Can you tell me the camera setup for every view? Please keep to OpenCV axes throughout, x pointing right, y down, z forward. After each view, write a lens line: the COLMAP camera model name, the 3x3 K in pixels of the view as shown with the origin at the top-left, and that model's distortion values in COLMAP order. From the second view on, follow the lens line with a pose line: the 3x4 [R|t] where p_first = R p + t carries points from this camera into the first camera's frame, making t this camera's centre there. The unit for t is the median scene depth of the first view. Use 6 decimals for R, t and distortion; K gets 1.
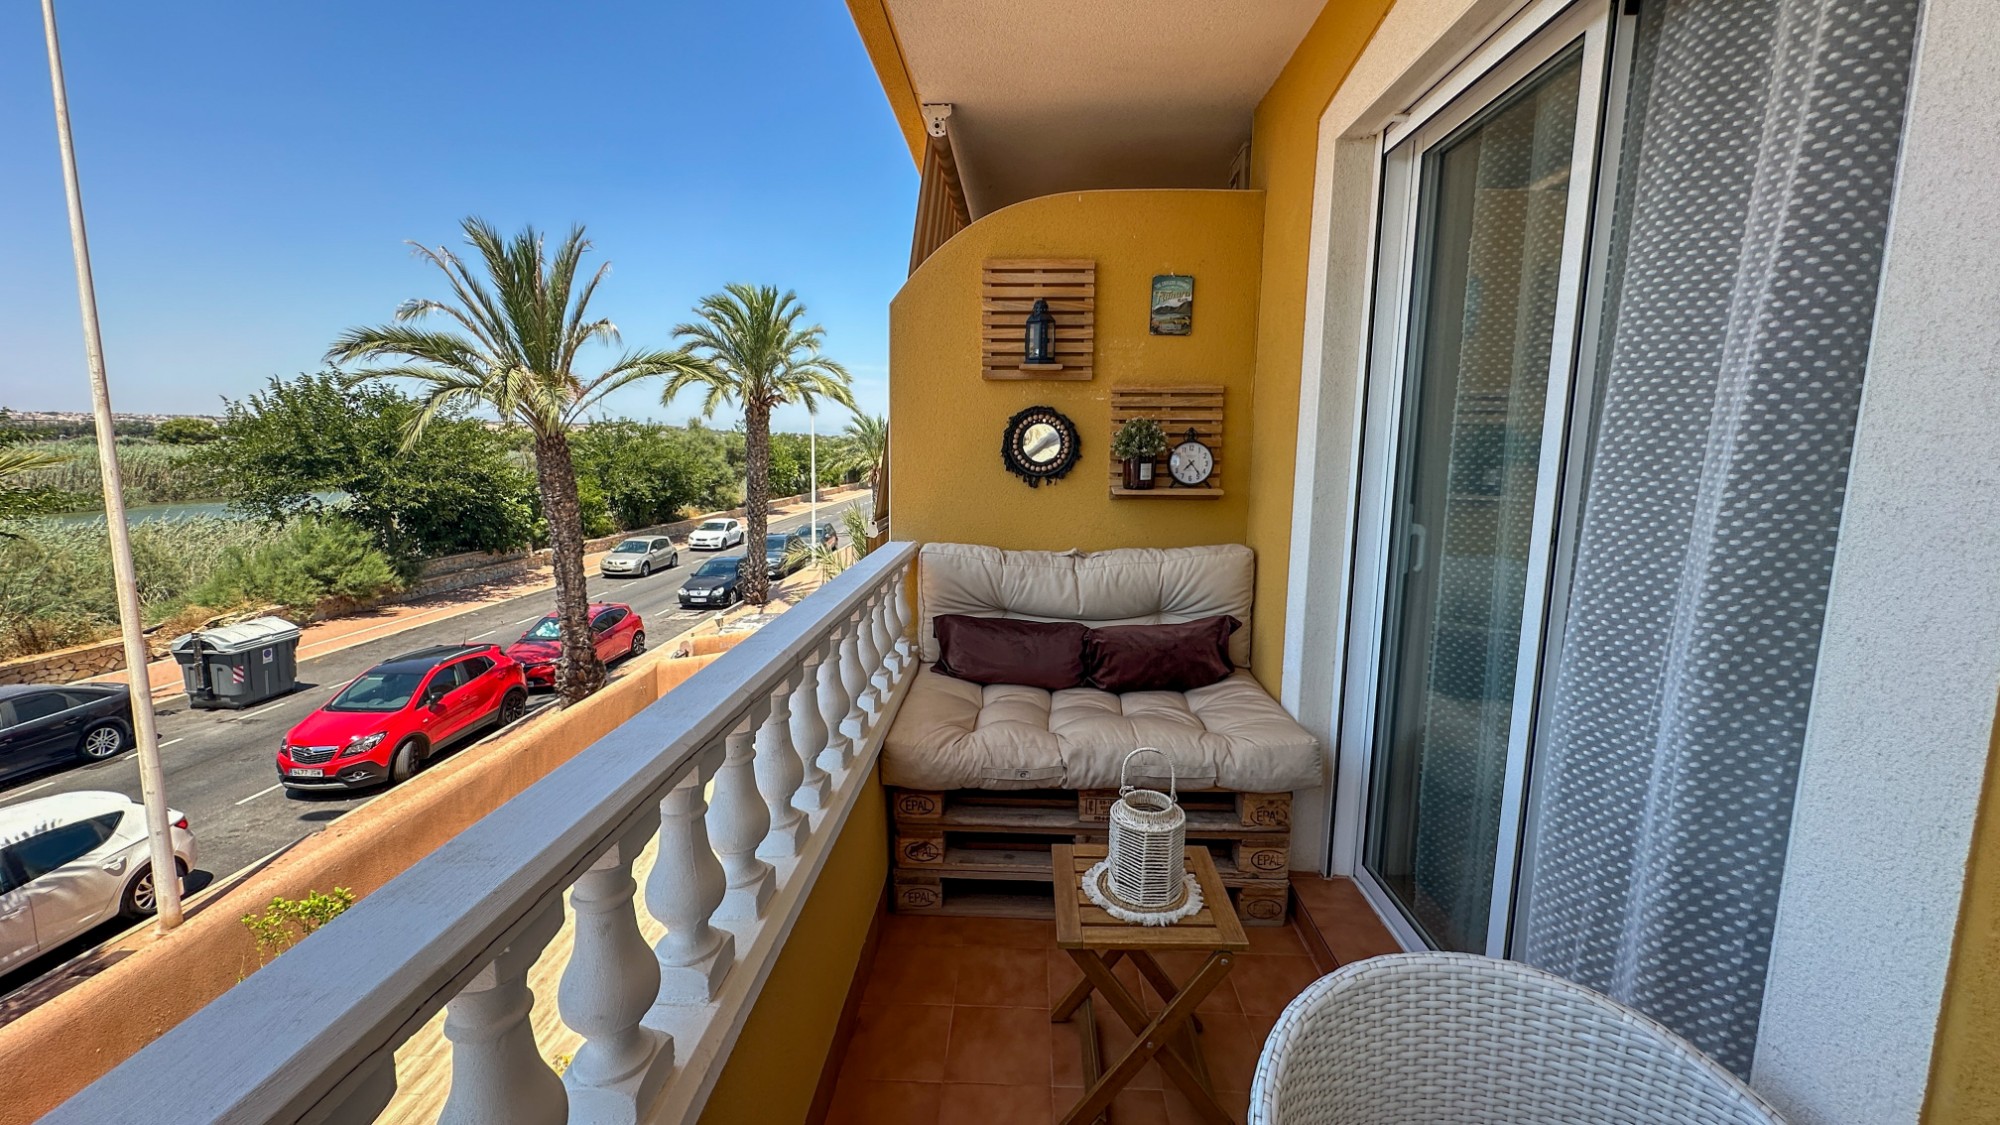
lens RADIAL K [[798.0, 0, 1000.9], [0, 798.0, 557.0], [0, 0, 1]] dist [-0.001580, 0.000477]
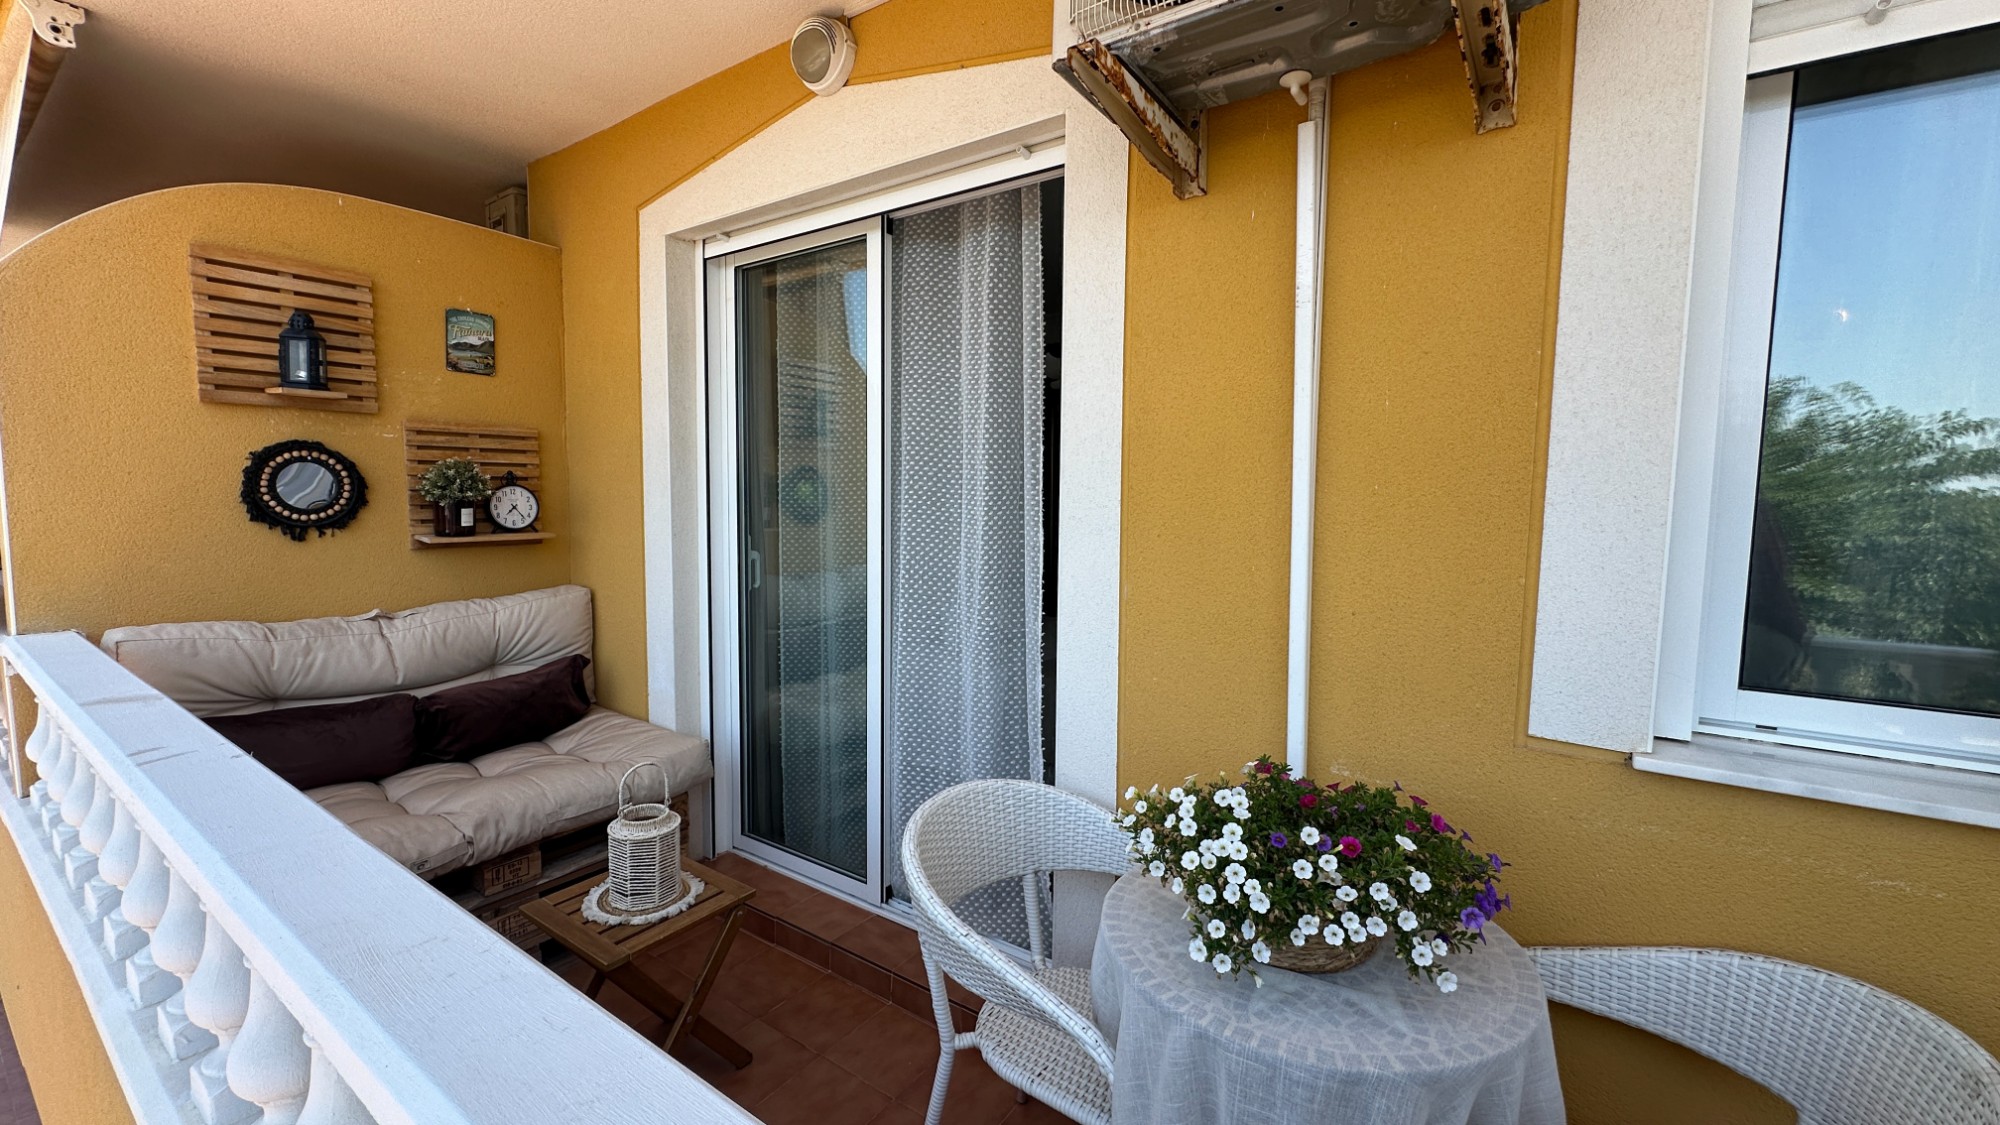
lens RADIAL K [[798.0, 0, 1000.9], [0, 798.0, 557.0], [0, 0, 1]] dist [-0.001580, 0.000477]
pose [[0.541653, -0.068676, 0.837792, -0.260456], [0.111791, 0.993689, 0.009180, 0.000539], [-0.833136, 0.088685, 0.545912, -0.023020]]
